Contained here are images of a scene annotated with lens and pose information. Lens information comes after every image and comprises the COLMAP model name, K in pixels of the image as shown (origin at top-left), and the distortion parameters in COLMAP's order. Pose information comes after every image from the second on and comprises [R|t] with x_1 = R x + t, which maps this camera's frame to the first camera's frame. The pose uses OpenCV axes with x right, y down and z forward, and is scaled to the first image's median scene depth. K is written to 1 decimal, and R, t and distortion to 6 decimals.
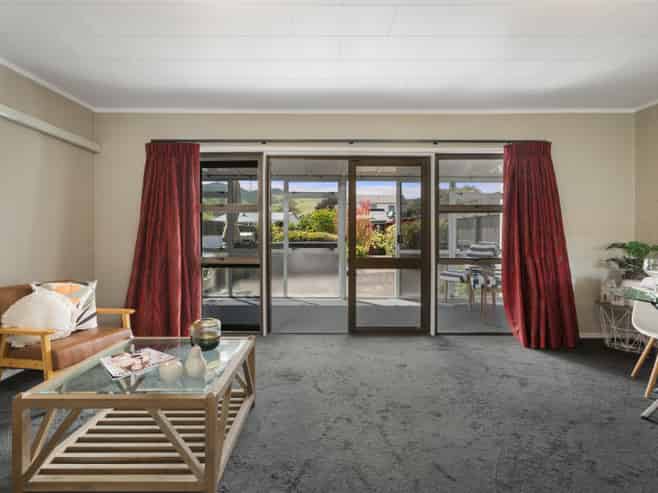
lens RADIAL K [[347.3, 0, 328.2], [0, 347.3, 237.9], [0, 0, 1]] dist [0.001453, 0.000626]
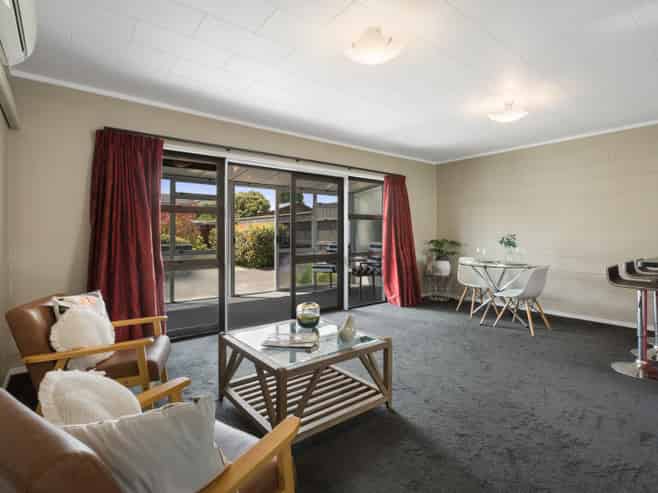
lens RADIAL K [[338.6, 0, 329.0], [0, 338.6, 246.5], [0, 0, 1]] dist [-0.000130, 0.000070]
pose [[0.785983, -0.026141, 0.617695, -0.586247], [0.011737, 0.999557, 0.027366, -0.004478], [-0.618137, -0.014260, 0.785941, 0.000204]]
